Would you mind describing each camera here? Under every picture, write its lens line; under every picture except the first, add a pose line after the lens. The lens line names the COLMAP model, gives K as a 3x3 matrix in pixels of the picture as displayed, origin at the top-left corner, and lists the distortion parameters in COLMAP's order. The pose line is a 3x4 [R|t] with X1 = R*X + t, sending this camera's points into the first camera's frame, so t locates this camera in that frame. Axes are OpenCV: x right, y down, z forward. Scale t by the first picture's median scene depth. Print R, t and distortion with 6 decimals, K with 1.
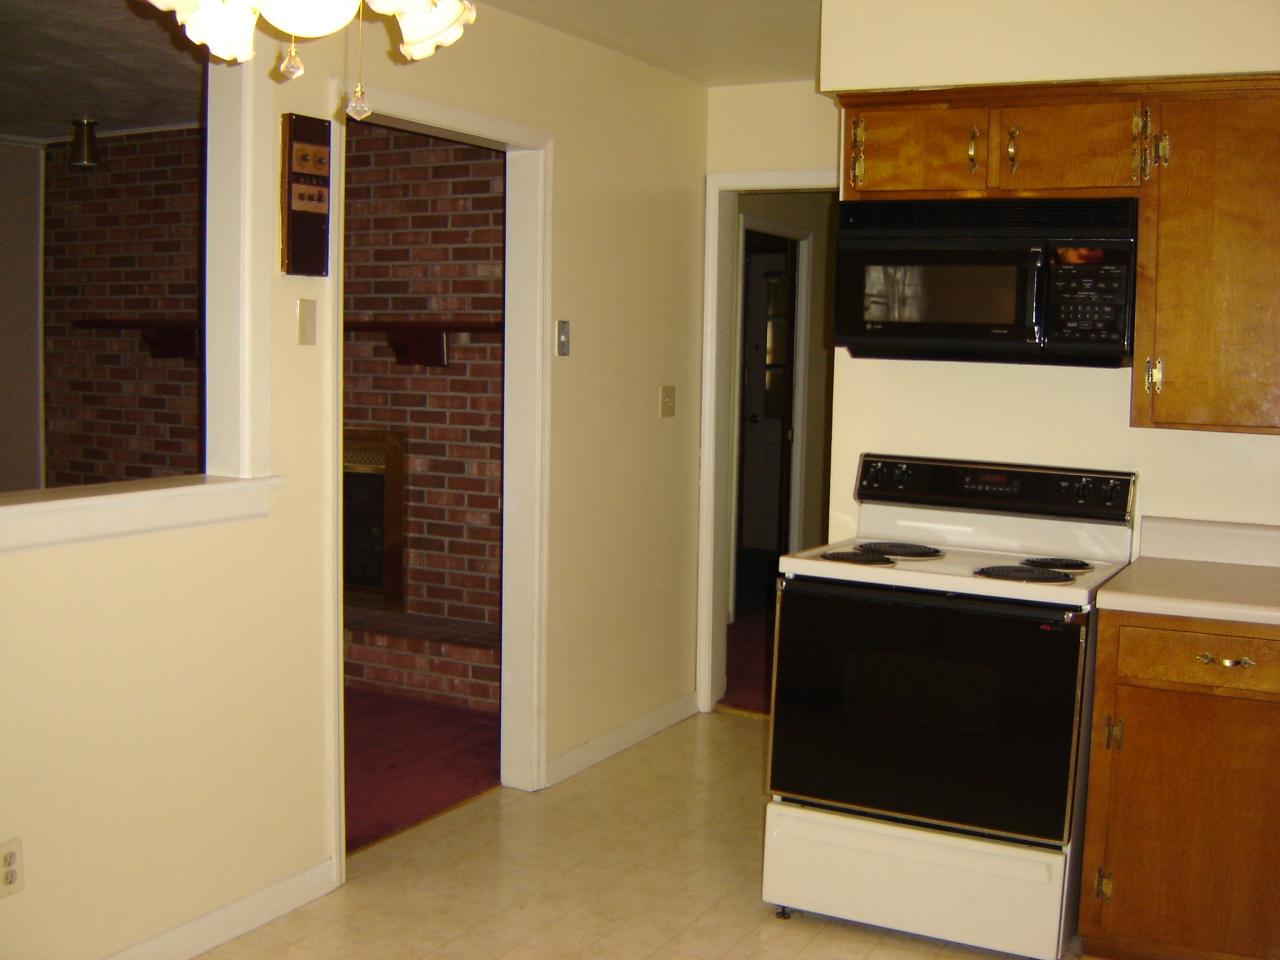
lens RADIAL K [[1435.0, 0, 638.8], [0, 1435.0, 478.4], [0, 0, 1]] dist [-0.136847, 0.000000]
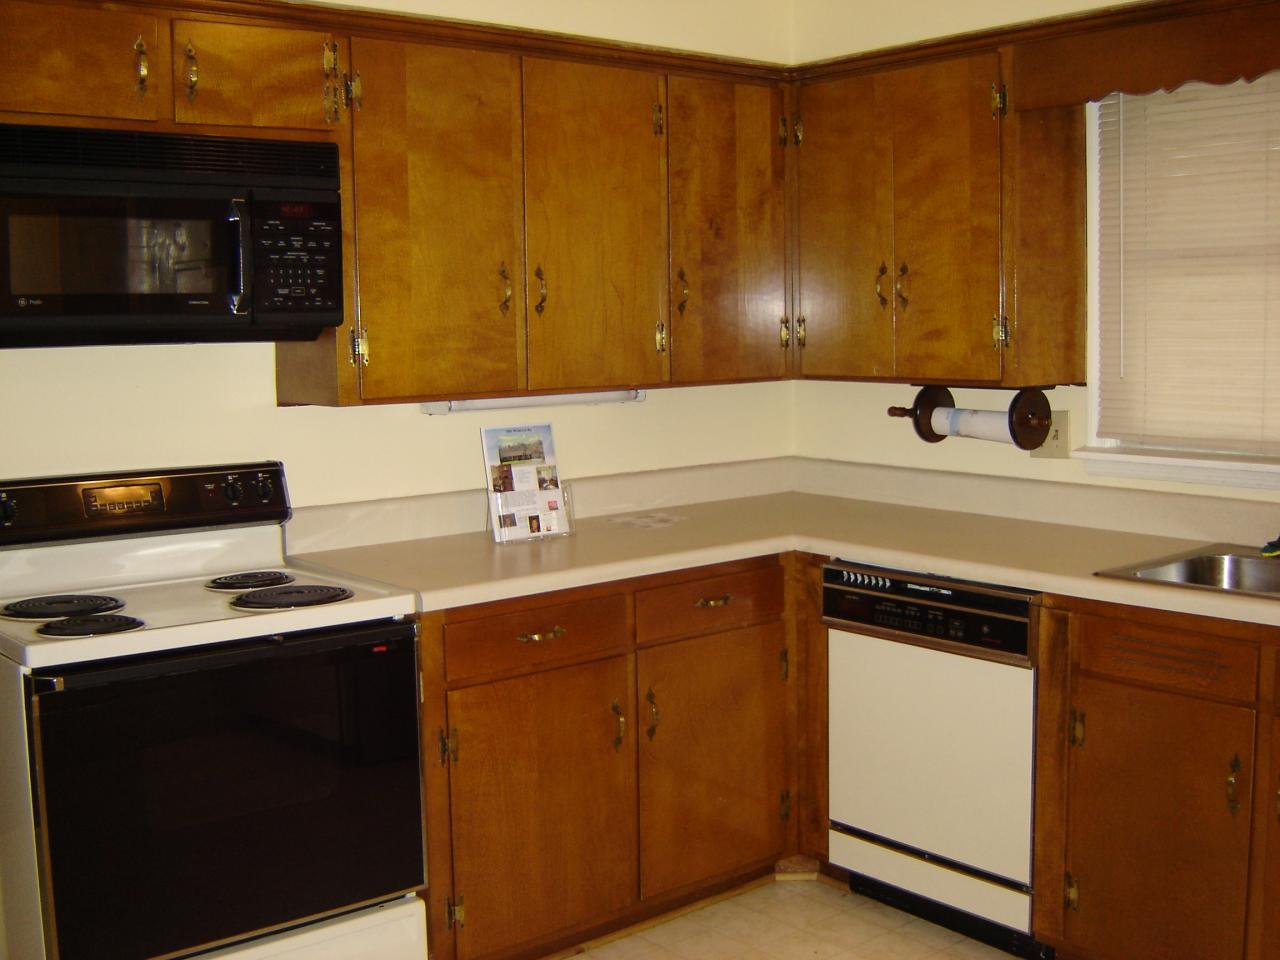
lens RADIAL K [[1435.0, 0, 639.3], [0, 1435.0, 468.9], [0, 0, 1]] dist [-0.136847, 0.000000]
pose [[0.381217, -0.119809, 0.916689, -0.398031], [0.114593, 0.990044, 0.081742, -0.049544], [-0.917356, 0.073885, 0.391151, 0.489276]]
